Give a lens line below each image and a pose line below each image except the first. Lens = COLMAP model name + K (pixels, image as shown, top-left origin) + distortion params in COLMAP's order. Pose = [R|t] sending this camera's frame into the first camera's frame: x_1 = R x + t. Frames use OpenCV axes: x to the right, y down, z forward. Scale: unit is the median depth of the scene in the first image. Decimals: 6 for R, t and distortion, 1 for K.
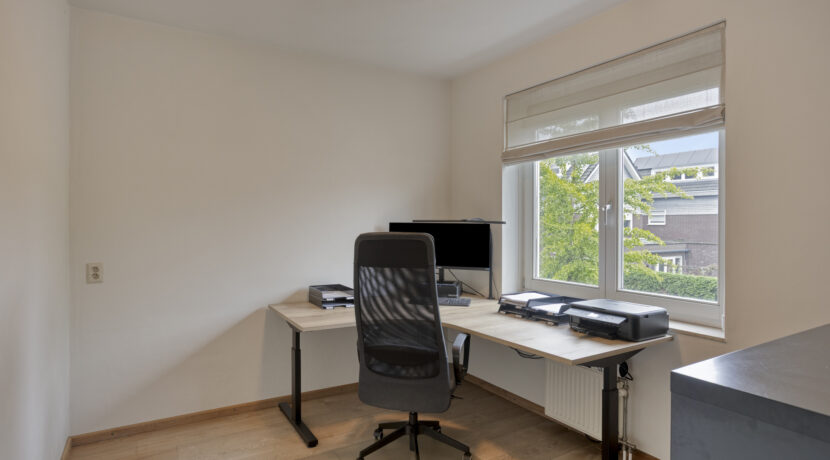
lens RADIAL K [[456.3, 0, 414.4], [0, 456.3, 220.4], [0, 0, 1]] dist [0.001768, 0.001188]
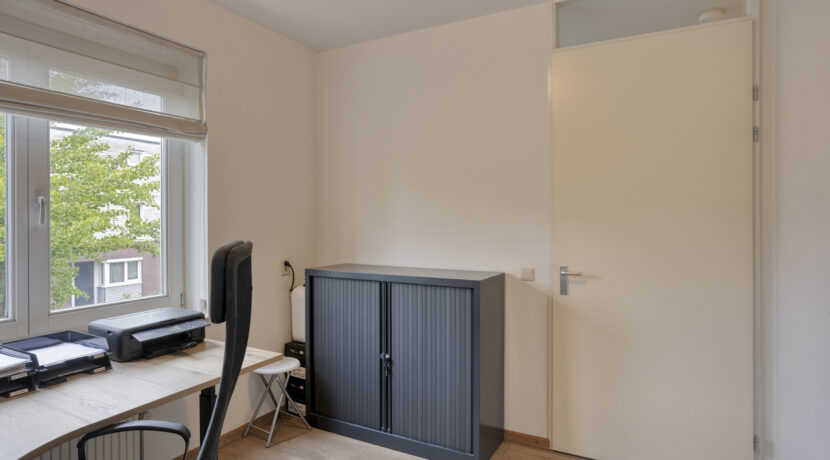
lens RADIAL K [[456.3, 0, 414.4], [0, 456.3, 220.4], [0, 0, 1]] dist [0.001768, 0.001188]
pose [[-0.502922, -0.004948, 0.864318, -0.539207], [-0.001721, 0.999987, 0.004724, -0.002340], [-0.864330, 0.000888, -0.502924, 0.954762]]
